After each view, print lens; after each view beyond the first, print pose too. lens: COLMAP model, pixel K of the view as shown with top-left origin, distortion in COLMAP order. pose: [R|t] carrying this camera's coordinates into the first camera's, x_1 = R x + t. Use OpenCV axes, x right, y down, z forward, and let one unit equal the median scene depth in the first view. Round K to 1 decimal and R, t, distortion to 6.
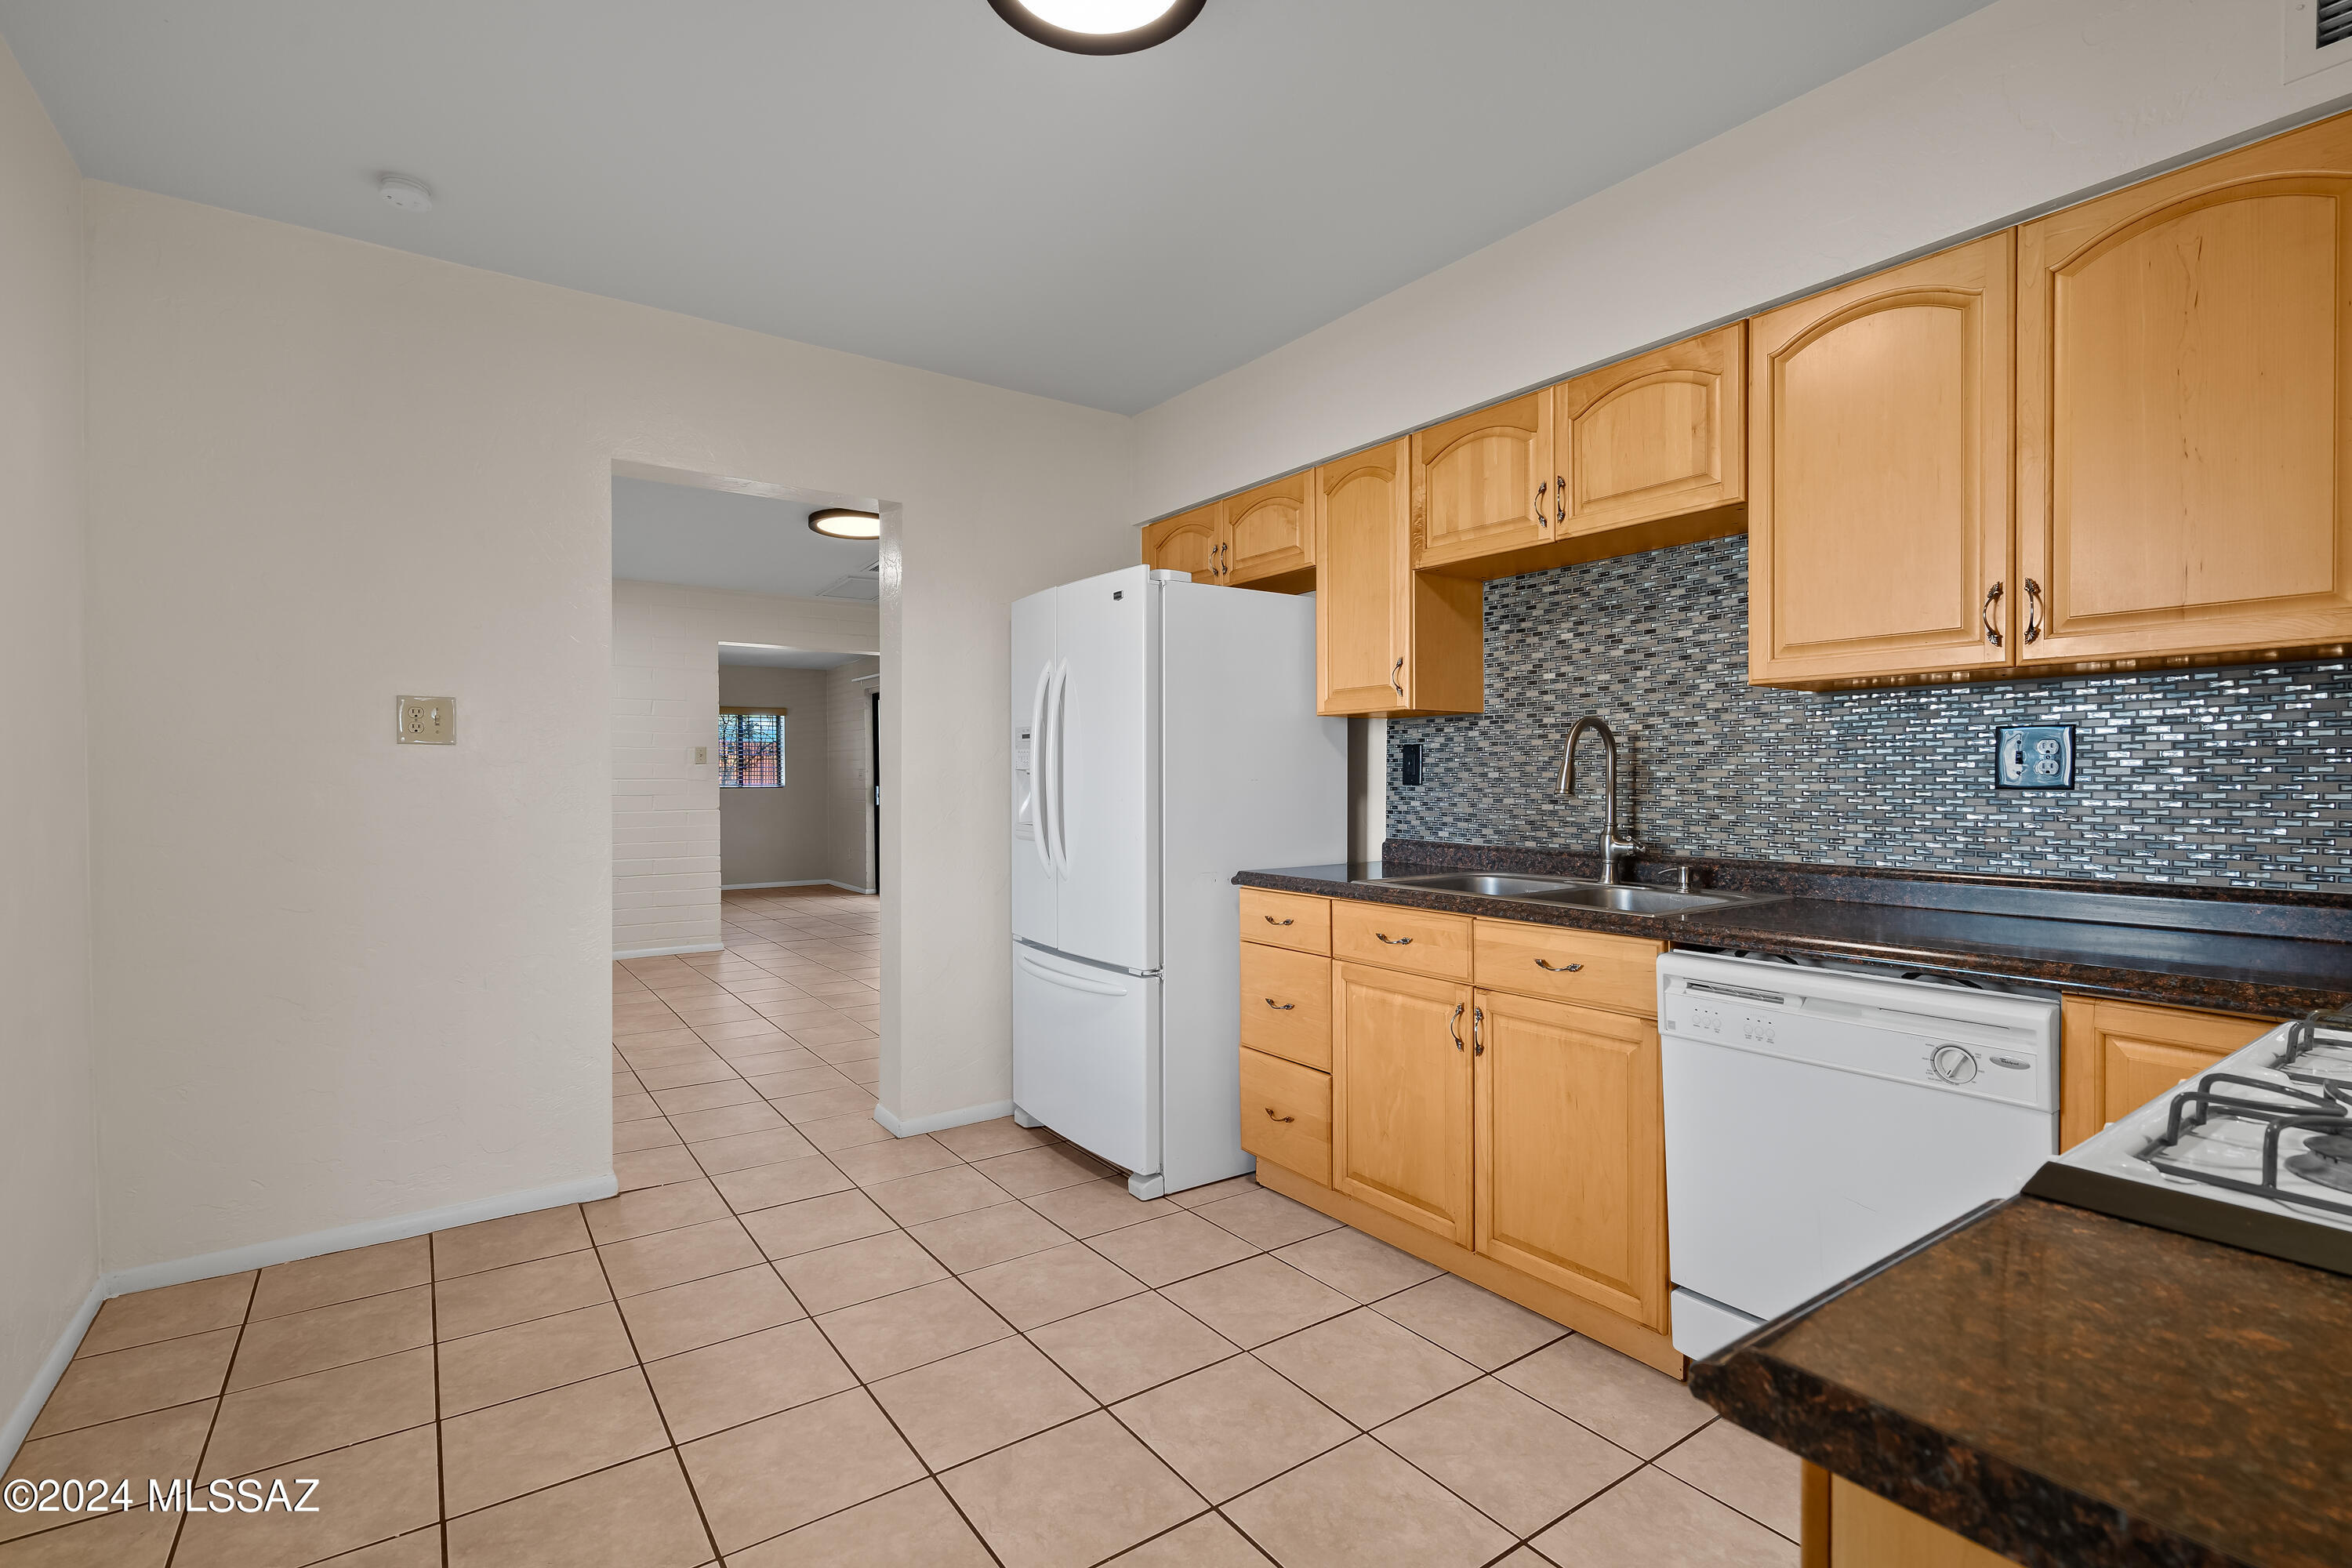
lens RADIAL K [[1084.3, 0, 1176.6], [0, 1084.3, 781.0], [0, 0, 1]] dist [-0.004223, 0.000635]
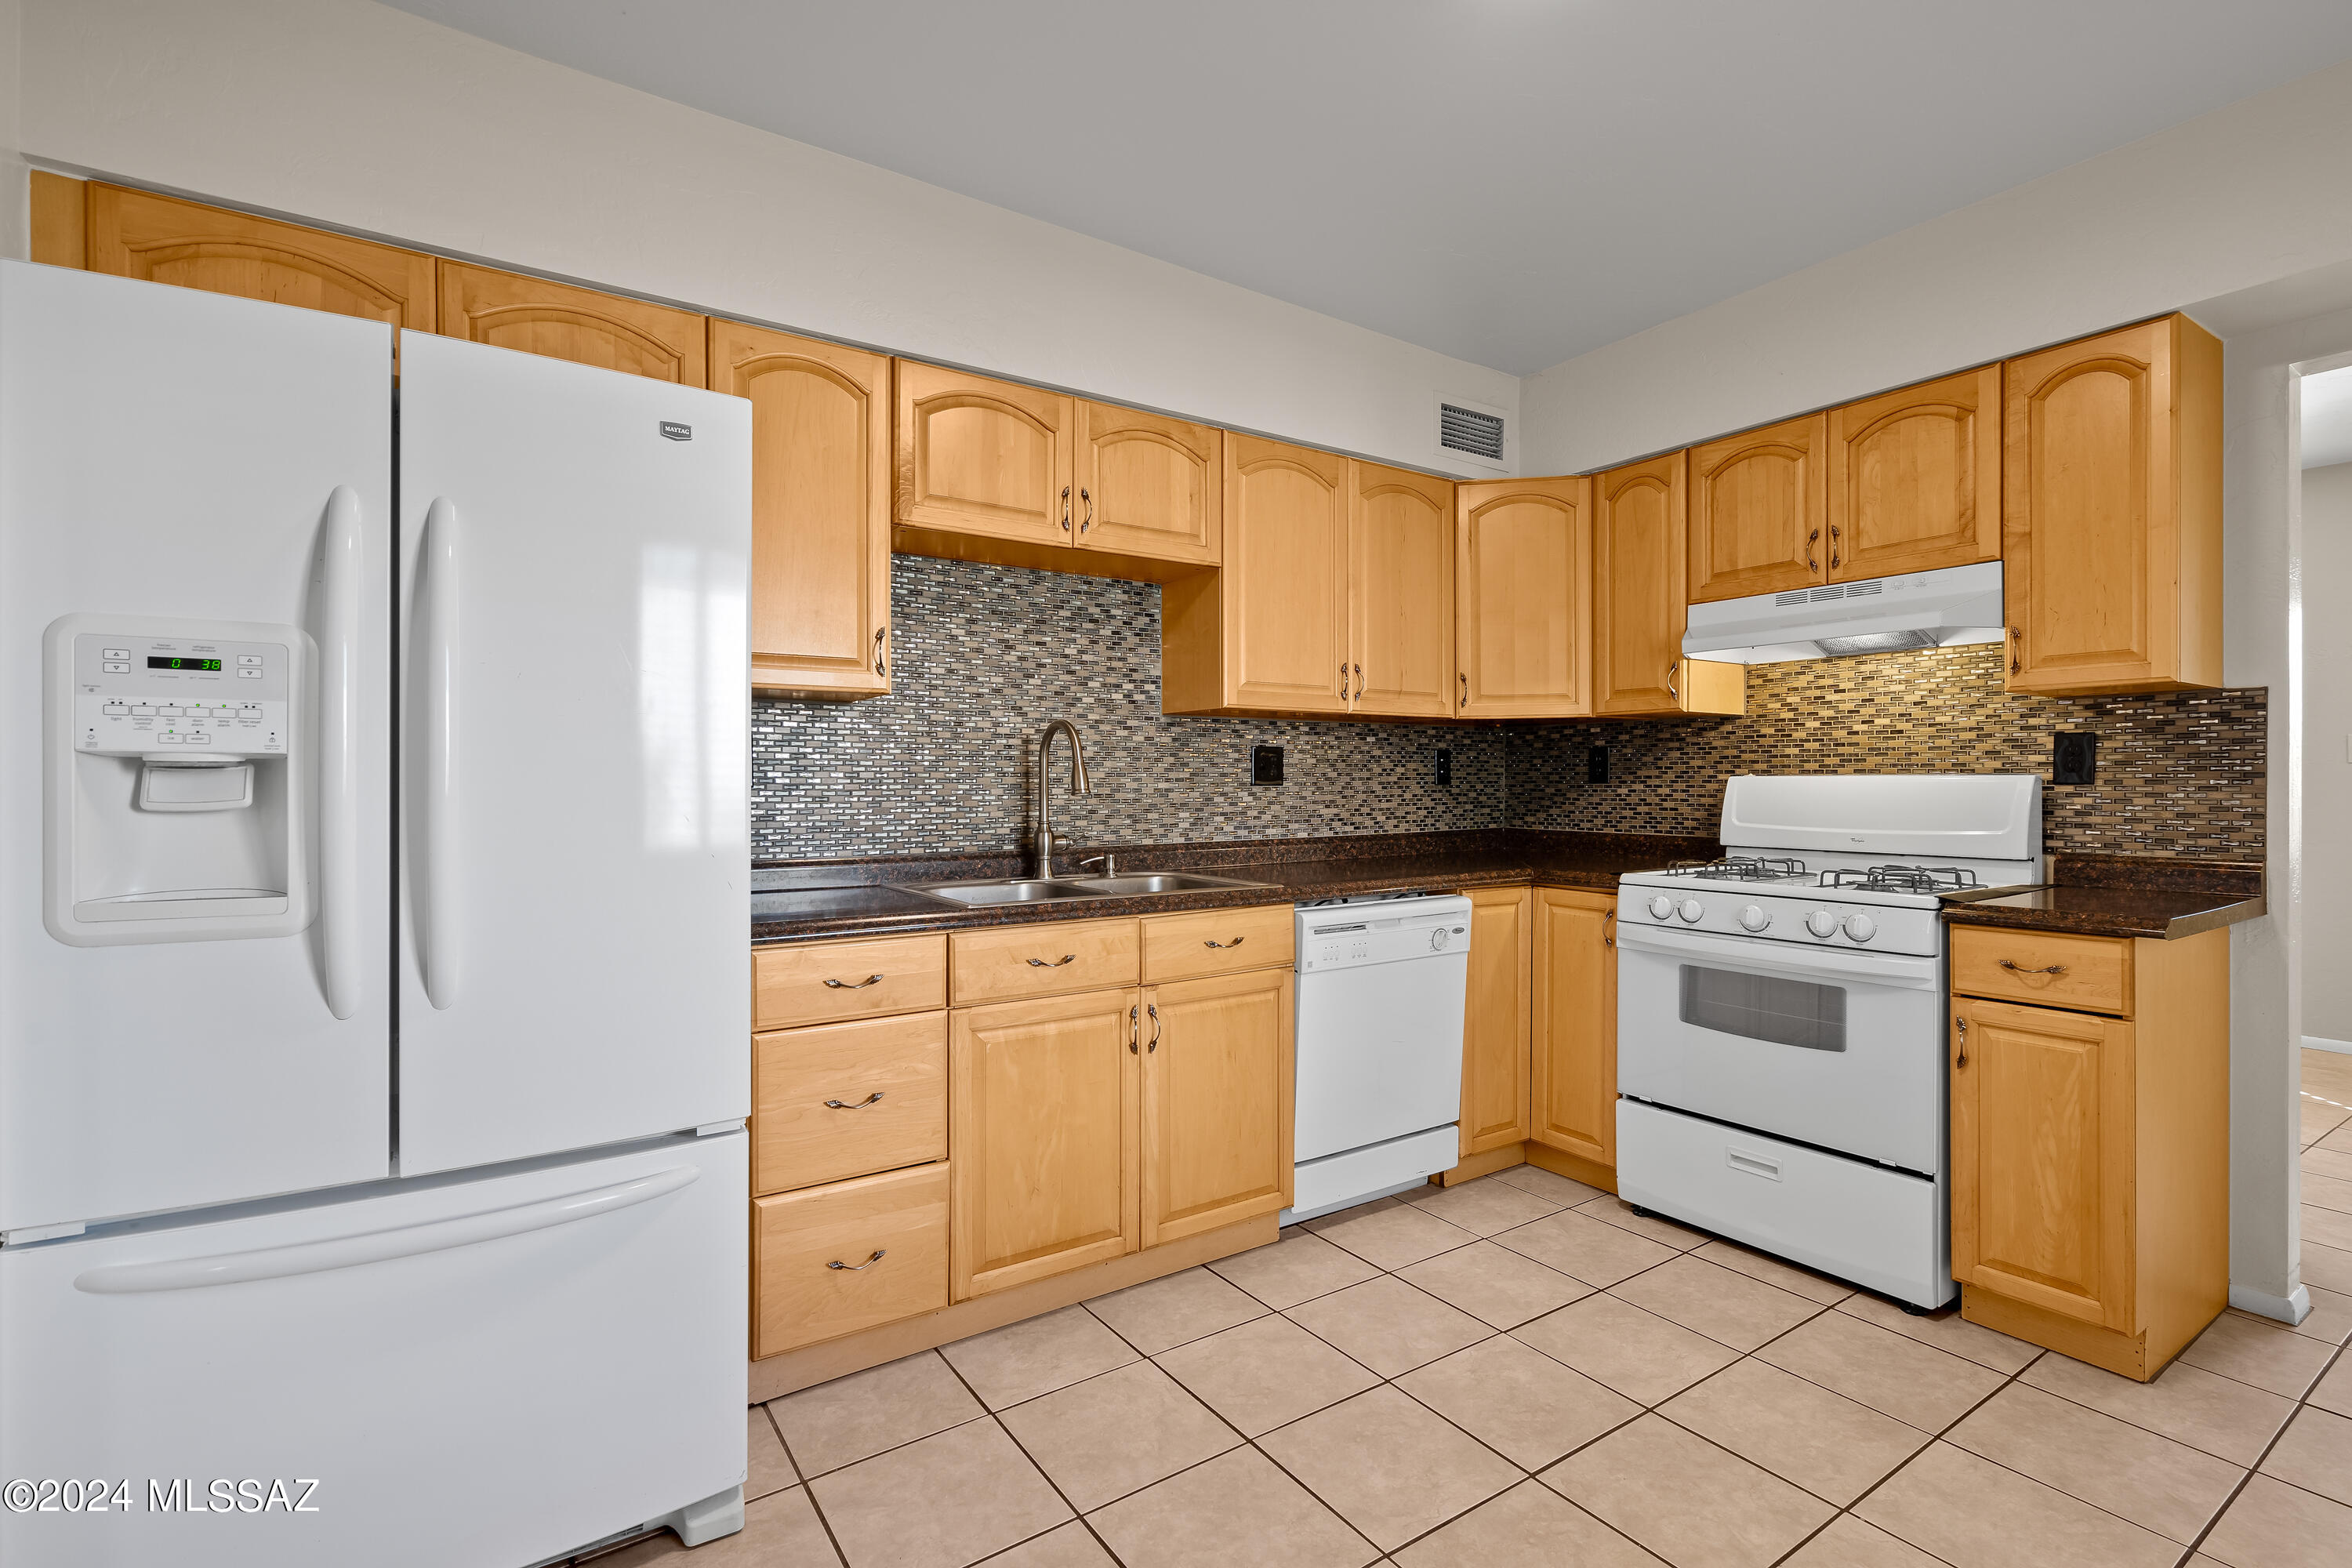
lens RADIAL K [[1084.3, 0, 1178.1], [0, 1084.3, 784.5], [0, 0, 1]] dist [-0.004223, 0.000635]
pose [[0.025001, -0.003065, 0.999683, -0.674269], [0.005162, 0.999982, 0.002937, 0.000627], [-0.999674, 0.005087, 0.025016, 0.872683]]
